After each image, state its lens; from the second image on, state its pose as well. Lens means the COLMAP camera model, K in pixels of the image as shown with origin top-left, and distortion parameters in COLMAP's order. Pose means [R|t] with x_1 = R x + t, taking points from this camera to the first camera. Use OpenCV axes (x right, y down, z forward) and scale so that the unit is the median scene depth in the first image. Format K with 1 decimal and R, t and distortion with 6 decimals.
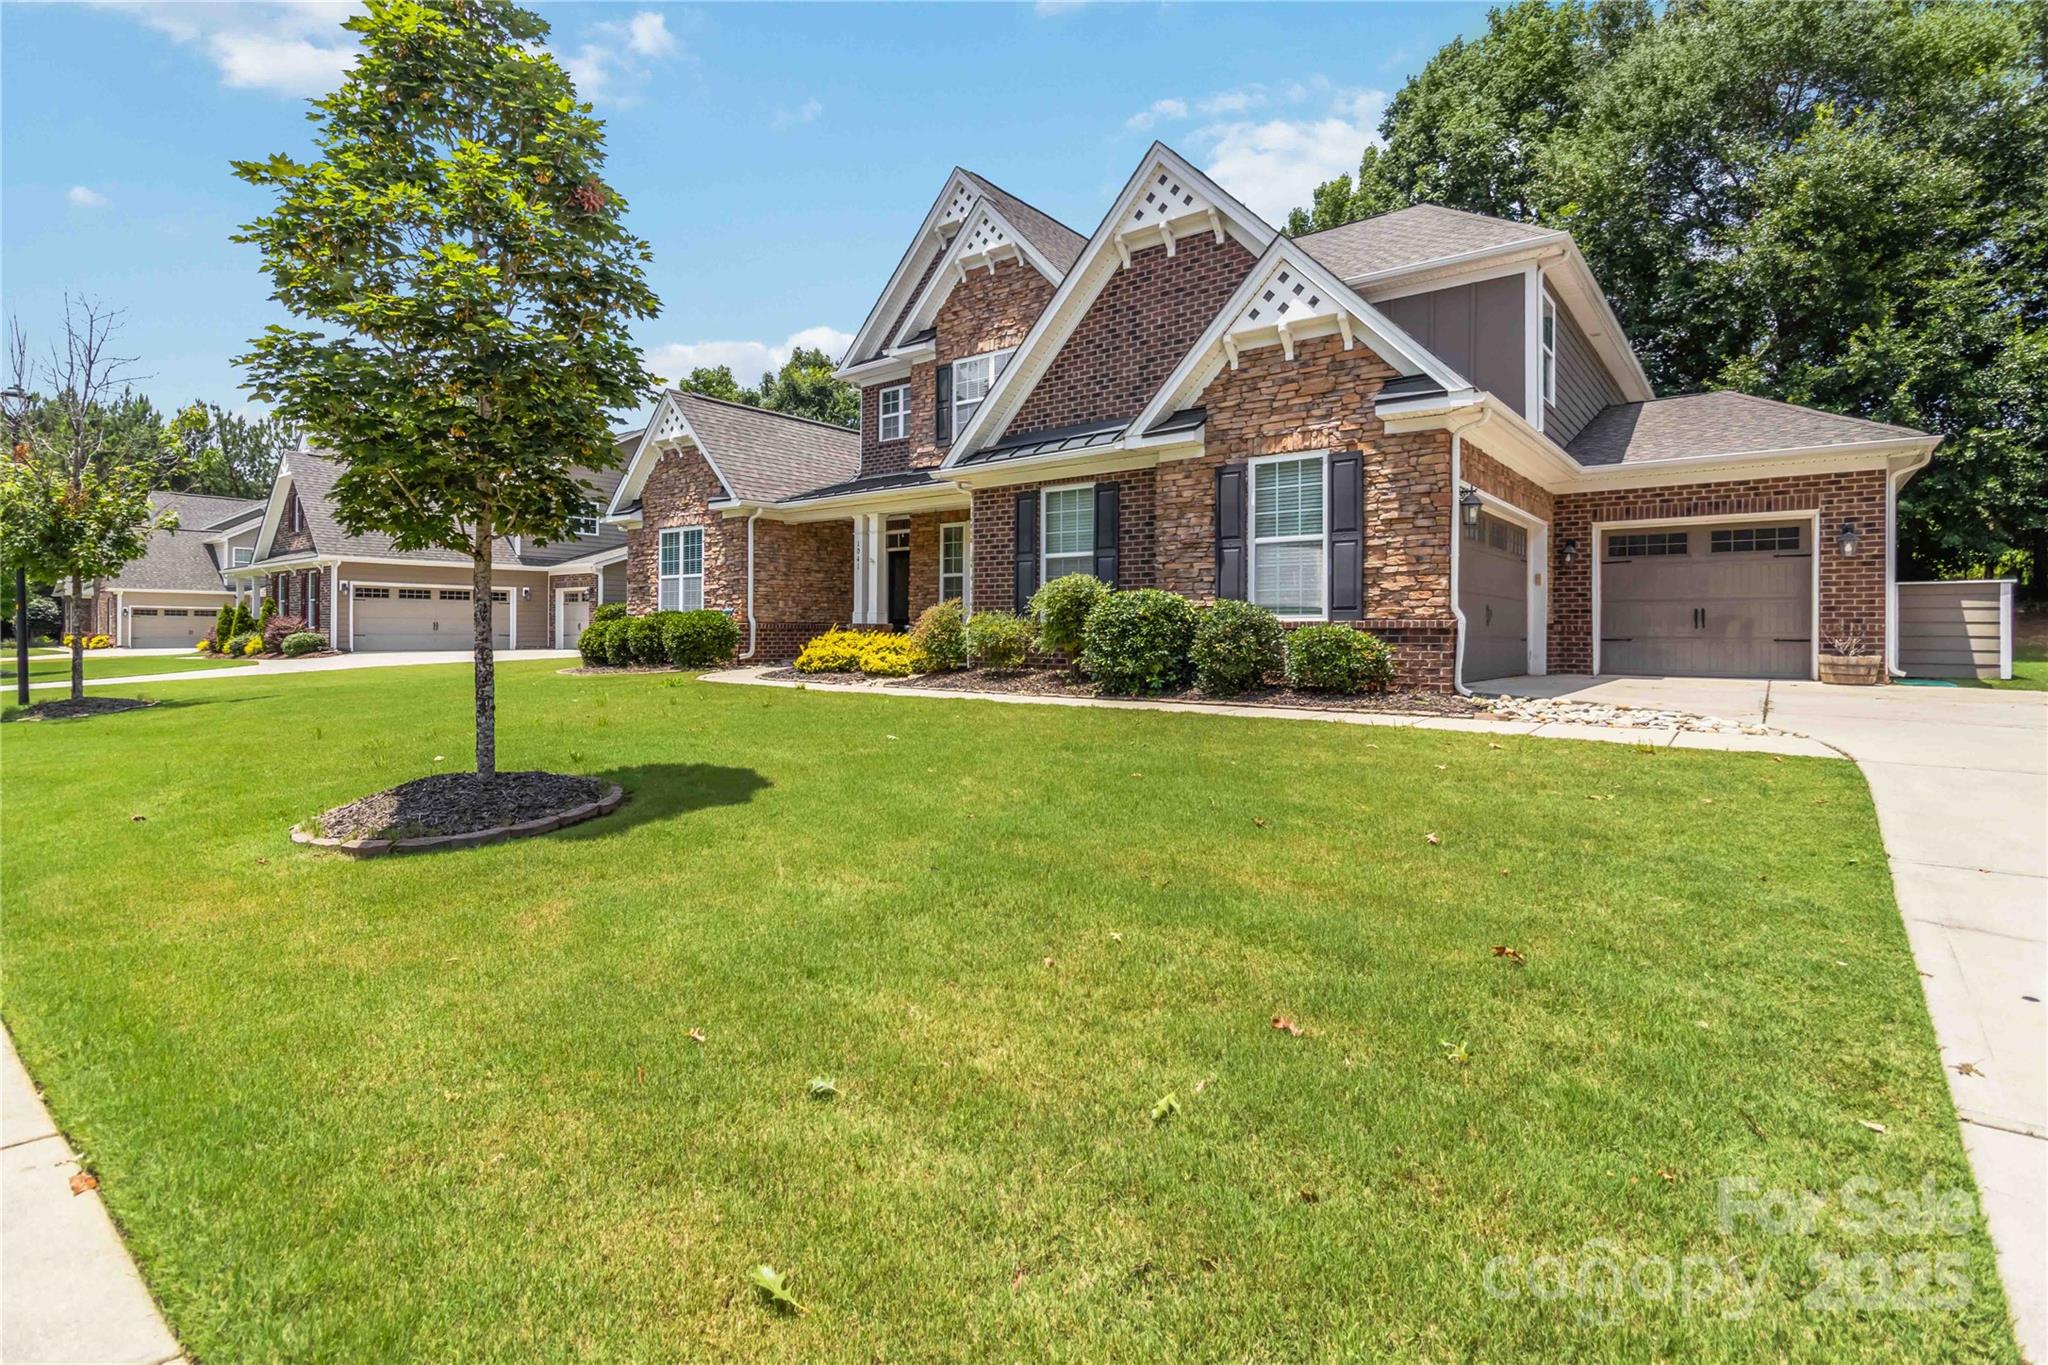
lens RADIAL K [[960.9, 0, 1027.3], [0, 960.9, 628.9], [0, 0, 1]] dist [-0.001447, 0.000133]
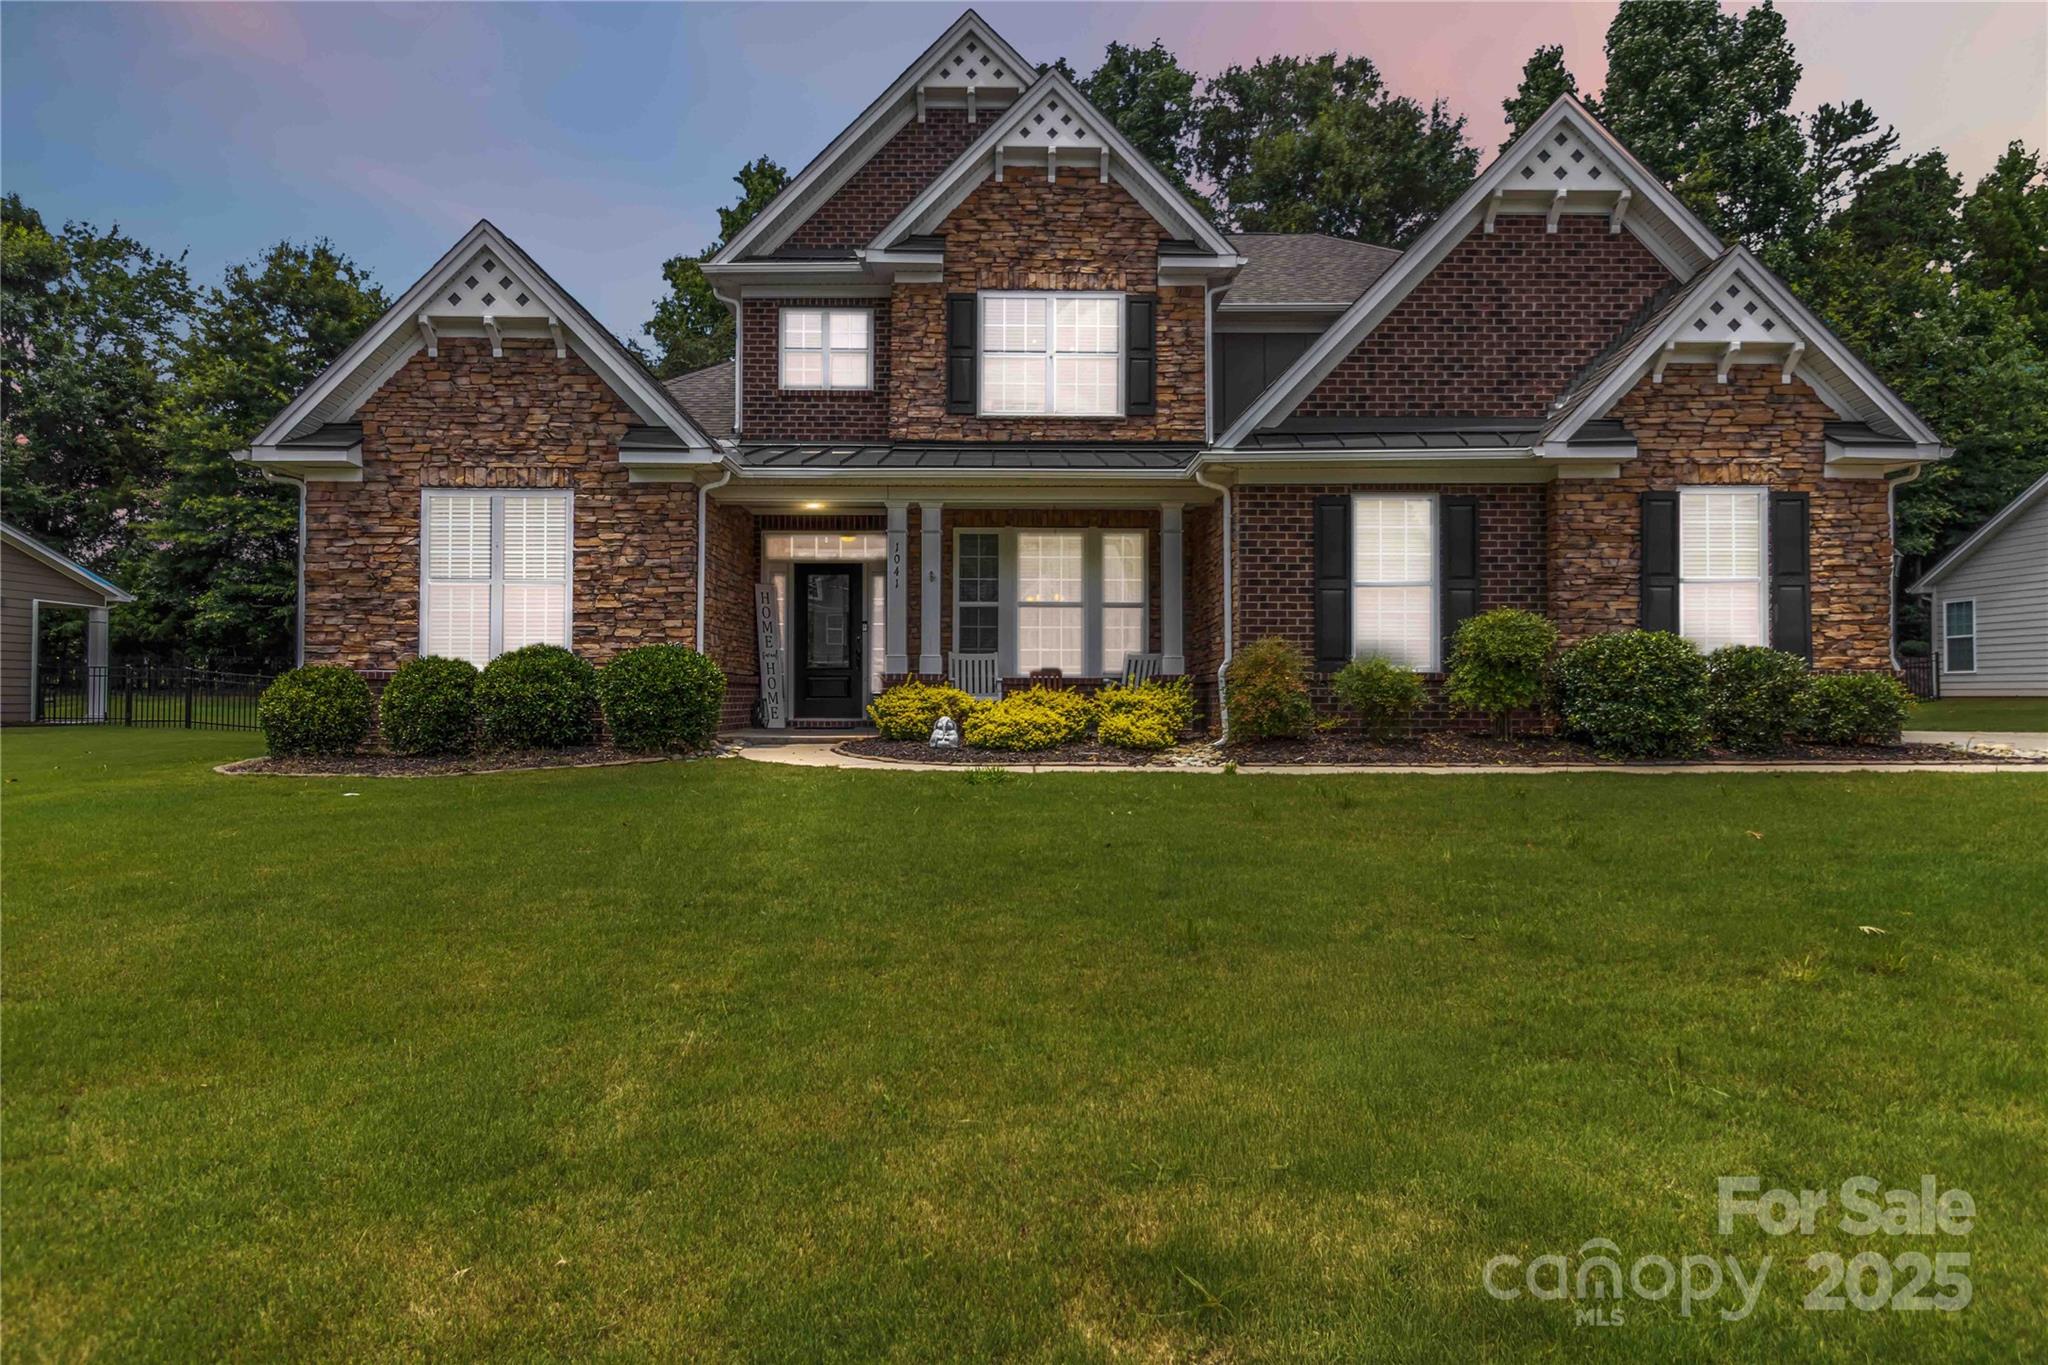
lens RADIAL K [[1117.8, 0, 1018.6], [0, 1117.8, 680.0], [0, 0, 1]] dist [0.005269, 0.000330]
pose [[0.776907, 0.003075, 0.629608, -0.899288], [0.002487, 0.999965, -0.007952, 0.007592], [-0.629611, 0.007744, 0.776872, 0.590728]]
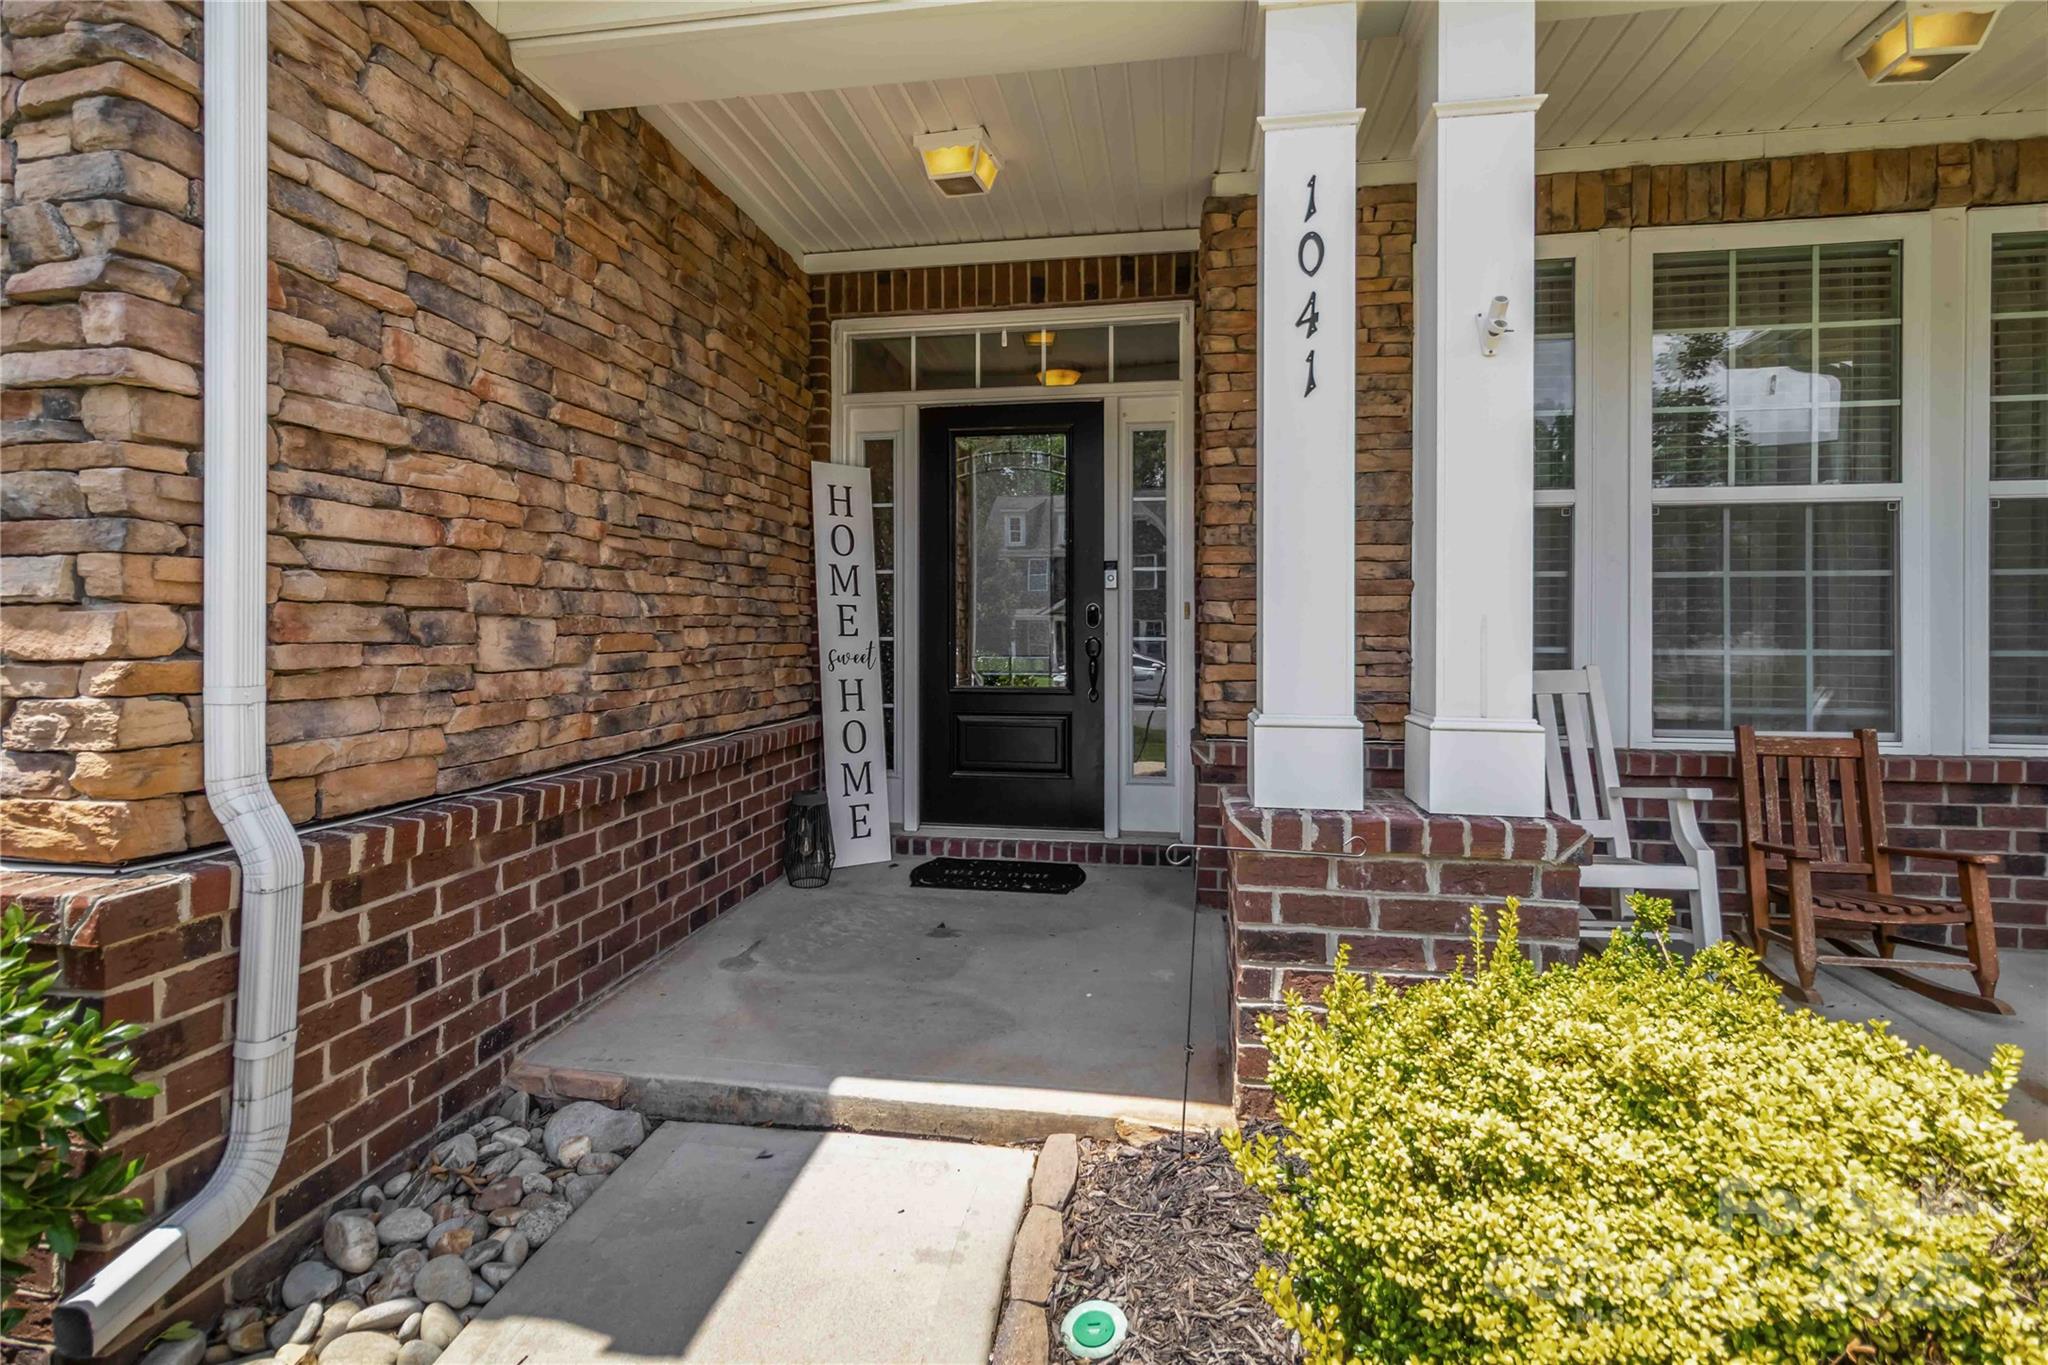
lens RADIAL K [[960.9, 0, 1026.2], [0, 960.9, 619.5], [0, 0, 1]] dist [-0.001447, 0.000133]
pose [[0.876276, 0.001776, 0.481807, -0.425721], [-0.000326, 0.999995, -0.003092, -0.048244], [-0.481810, 0.002552, 0.876272, 1.408479]]
